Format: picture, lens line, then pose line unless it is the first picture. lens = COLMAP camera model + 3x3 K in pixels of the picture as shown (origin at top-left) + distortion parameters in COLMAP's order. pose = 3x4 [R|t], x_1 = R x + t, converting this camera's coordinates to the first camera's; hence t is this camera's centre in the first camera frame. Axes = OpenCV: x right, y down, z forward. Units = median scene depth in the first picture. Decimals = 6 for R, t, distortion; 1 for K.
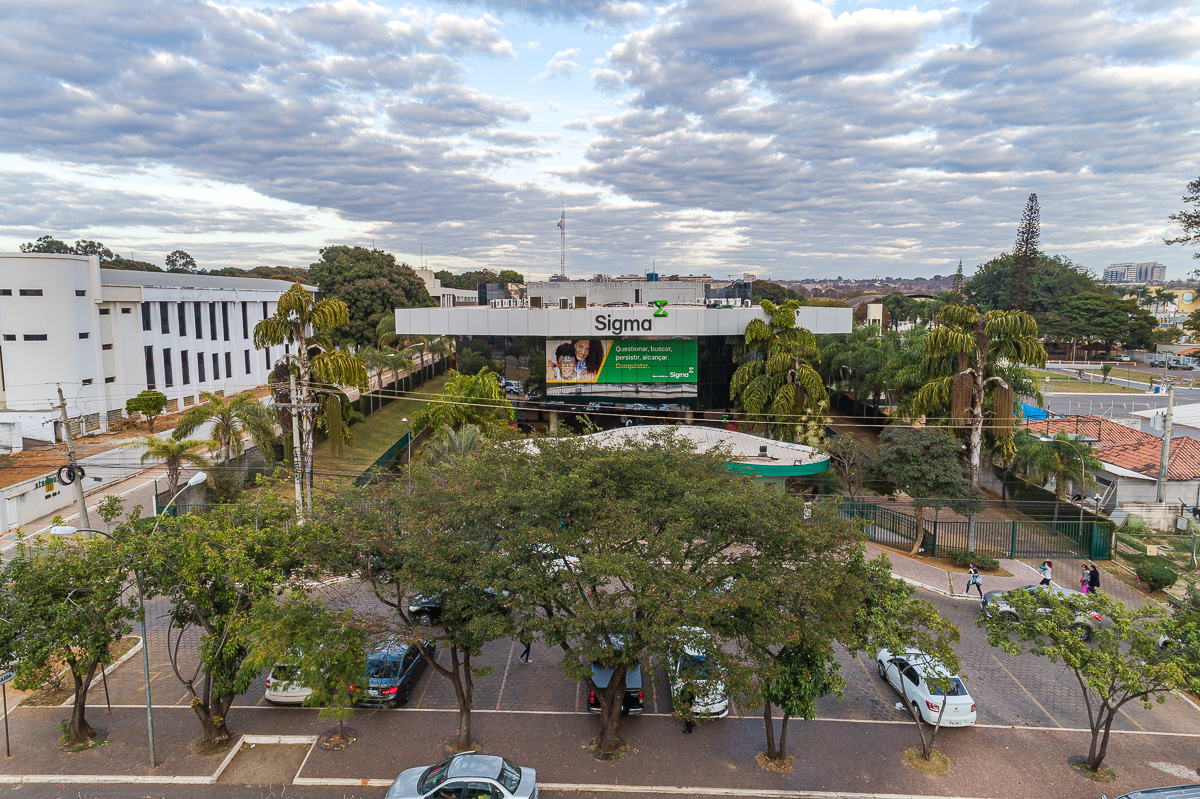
lens RADIAL K [[800.0, 0, 593.0], [0, 800.0, 403.9], [0, 0, 1]] dist [0.022580, 0.004374]
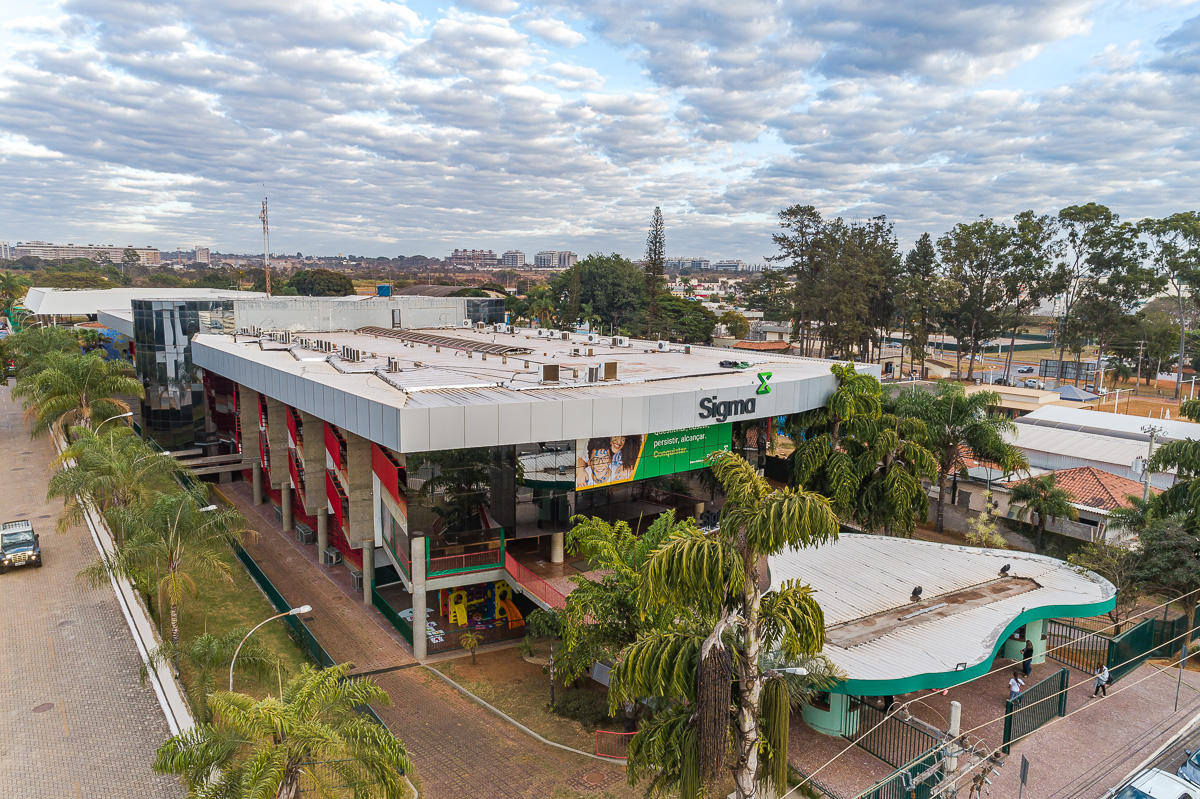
lens RADIAL K [[805.4, 0, 594.9], [0, 805.4, 396.7], [0, 0, 1]] dist [0.024373, 0.007115]
pose [[0.786786, -0.079689, 0.612059, -0.181272], [0.066639, 0.996801, 0.044120, -0.053749], [-0.613618, 0.006074, 0.789580, 0.177475]]
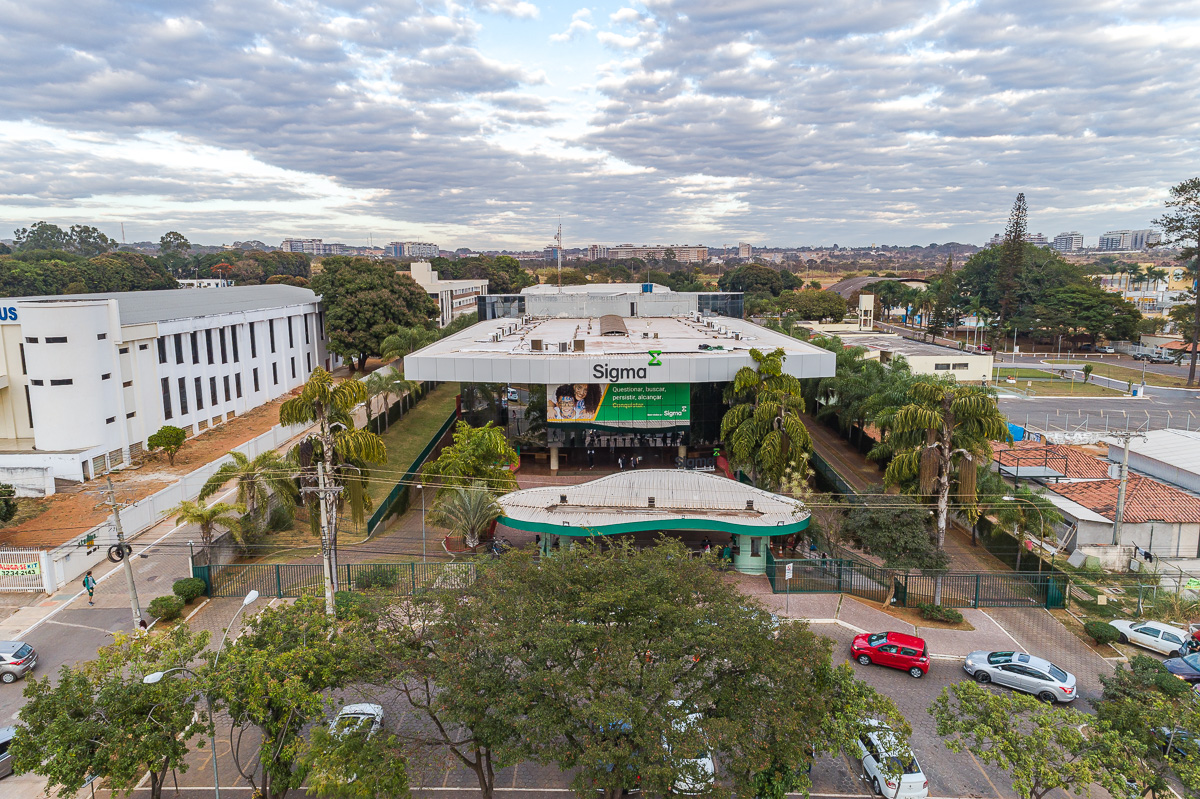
lens RADIAL K [[800.0, 0, 593.0], [0, 800.0, 403.9], [0, 0, 1]] dist [0.022580, 0.004374]
pose [[0.999953, -0.008382, 0.004788, -0.001118], [0.008181, 0.999144, 0.040553, -0.036411], [-0.005124, -0.040512, 0.999166, -0.022207]]
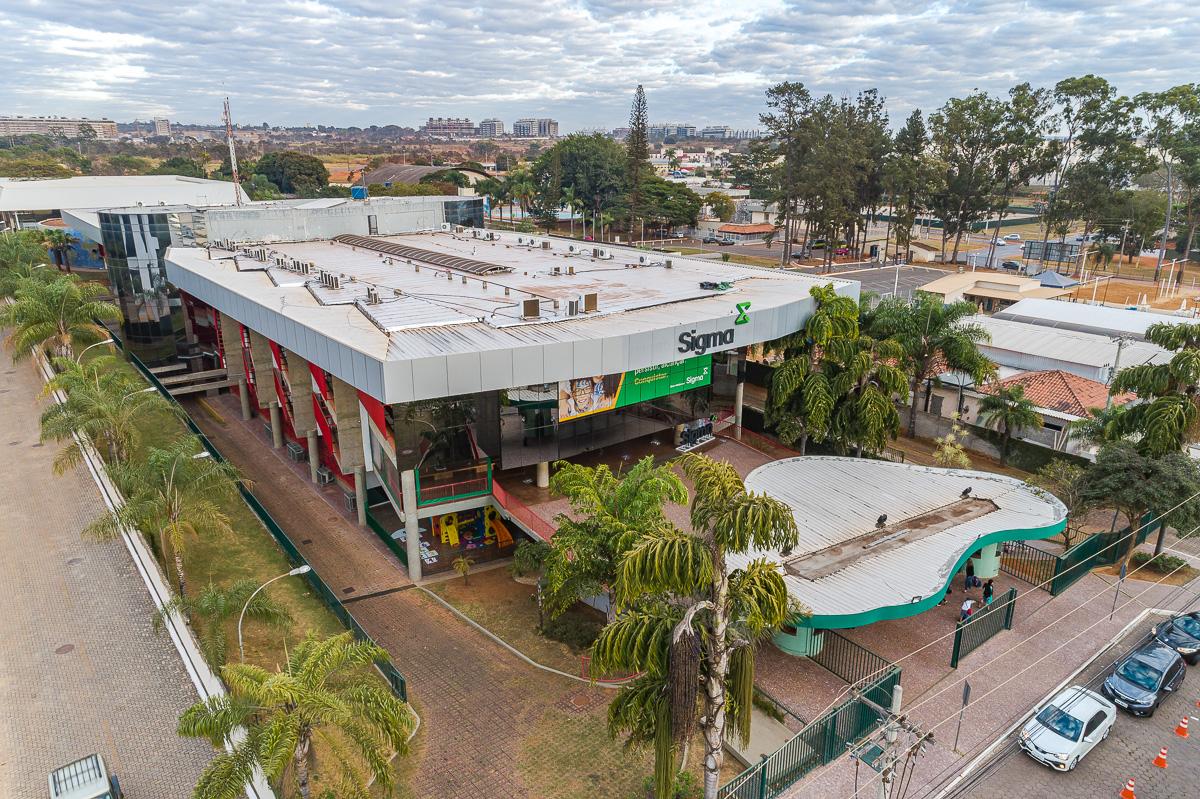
lens RADIAL K [[806.2, 0, 595.3], [0, 806.2, 398.4], [0, 0, 1]] dist [0.023315, 0.007981]
pose [[0.773373, -0.190020, 0.604803, -0.180368], [0.082329, 0.976046, 0.201383, -0.073723], [-0.628583, -0.105952, 0.770492, 0.173676]]
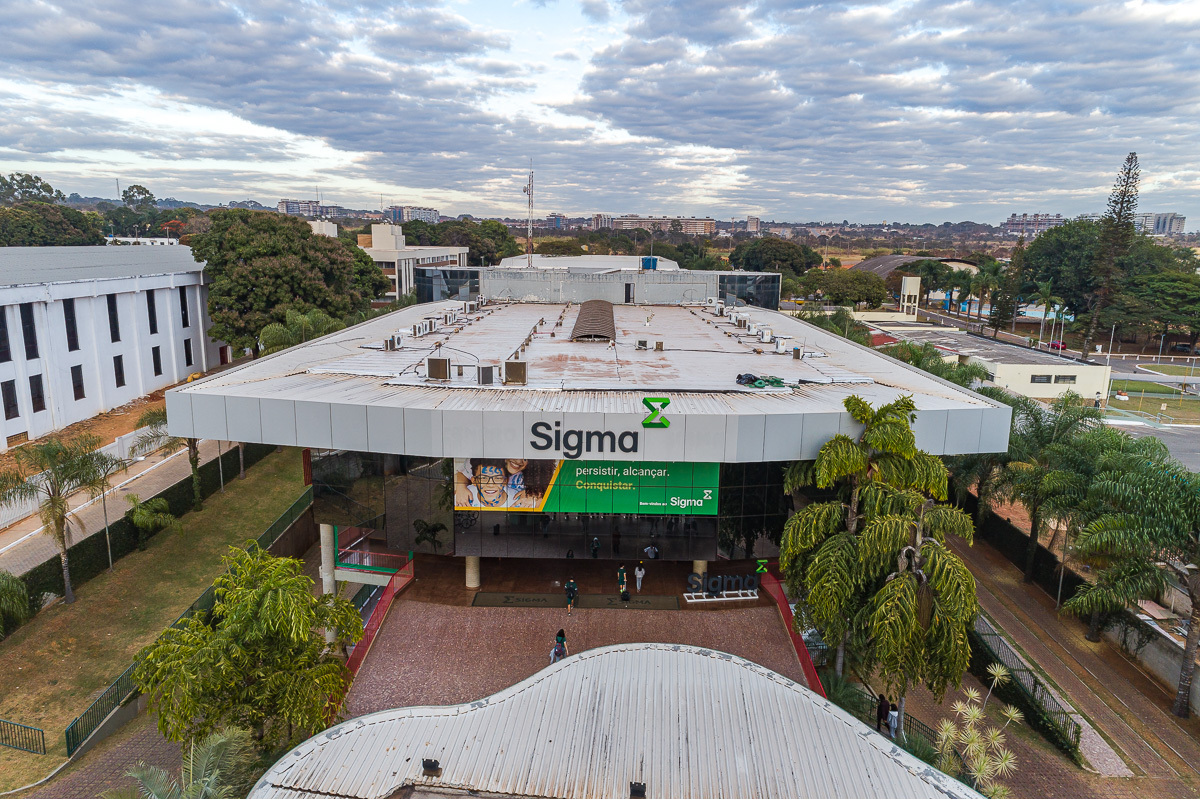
lens RADIAL K [[805.4, 0, 594.9], [0, 805.4, 396.7], [0, 0, 1]] dist [0.024373, 0.007115]
pose [[0.999807, 0.016687, 0.010396, 0.013798], [-0.017340, 0.997653, 0.066246, -0.058449], [-0.009266, -0.066414, 0.997749, 0.169509]]
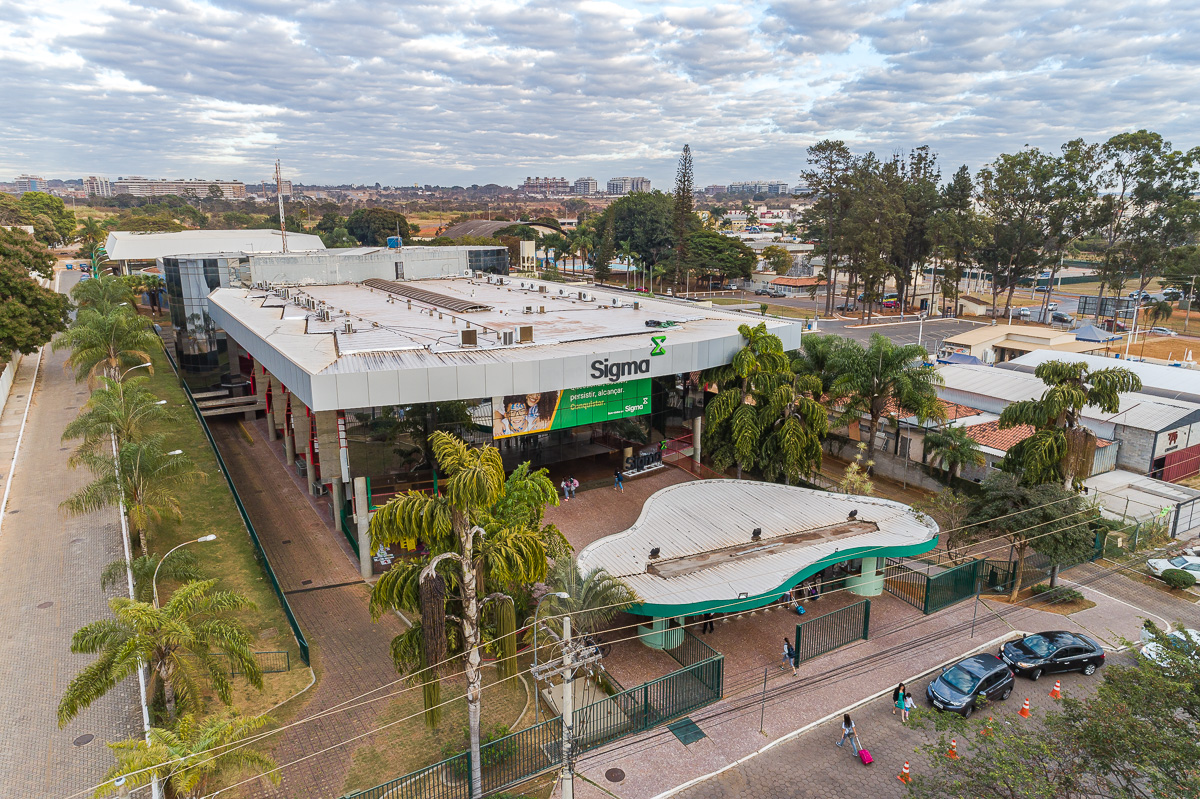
lens RADIAL K [[806.2, 0, 595.3], [0, 806.2, 398.4], [0, 0, 1]] dist [0.023315, 0.007981]
pose [[0.842509, -0.128559, 0.523116, -0.151166], [0.071505, 0.989201, 0.127940, -0.063467], [-0.533915, -0.070385, 0.842604, 0.112432]]
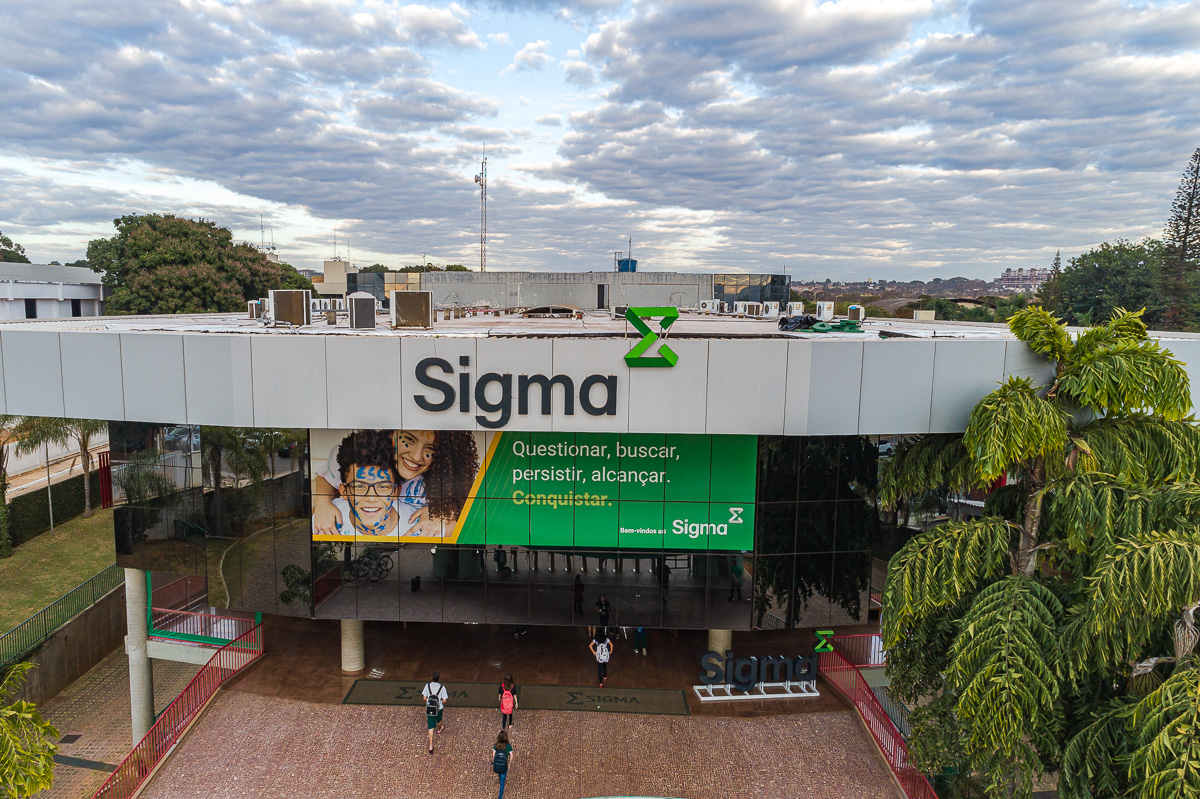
lens RADIAL K [[818.7, 0, 536.6], [0, 818.7, 399.8], [0, 0, 1]] dist [0.025728, 0.003364]
pose [[0.999332, 0.013376, -0.034022, 0.019730], [-0.013683, 0.999868, -0.008816, -0.033901], [0.033900, 0.009275, 0.999382, 0.256649]]
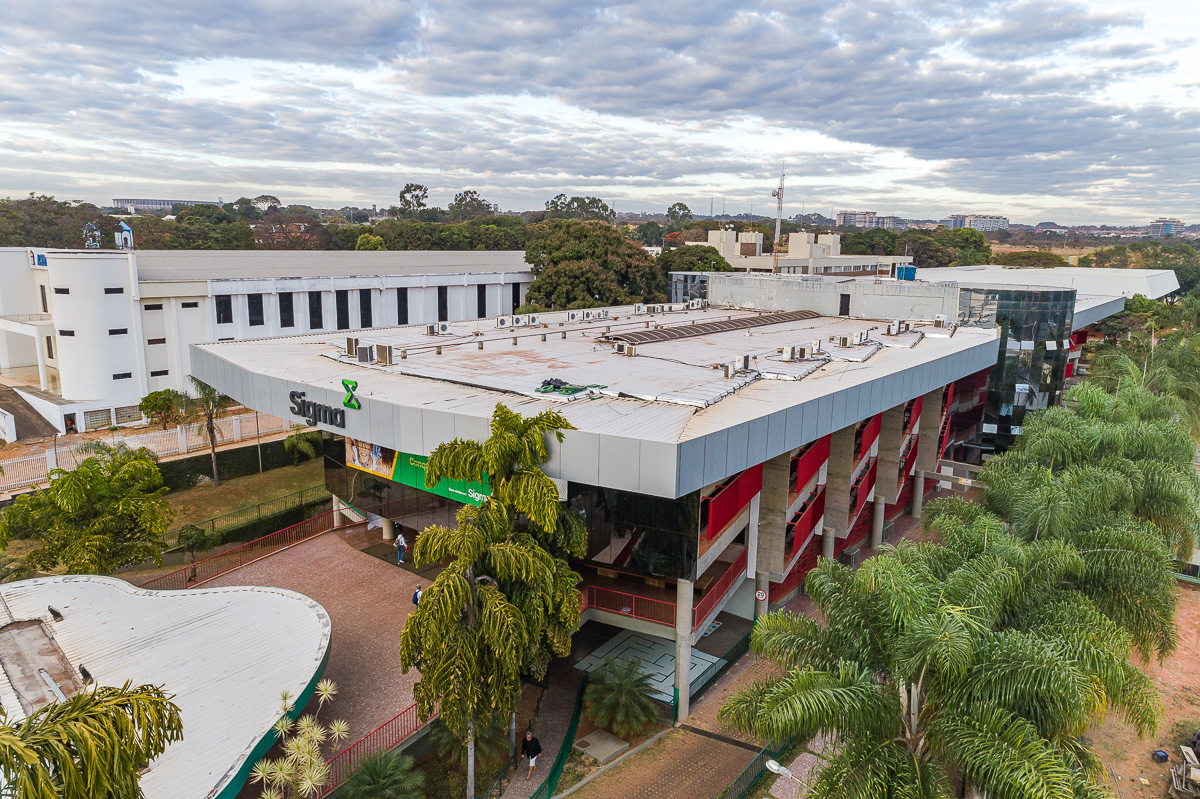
lens RADIAL K [[802.8, 0, 596.0], [0, 802.8, 393.3], [0, 0, 1]] dist [0.026353, 0.005991]
pose [[0.787879, 0.133875, -0.601103, 0.203561], [-0.099782, 0.990939, 0.089911, -0.067549], [0.607693, -0.010860, 0.794098, 0.231169]]
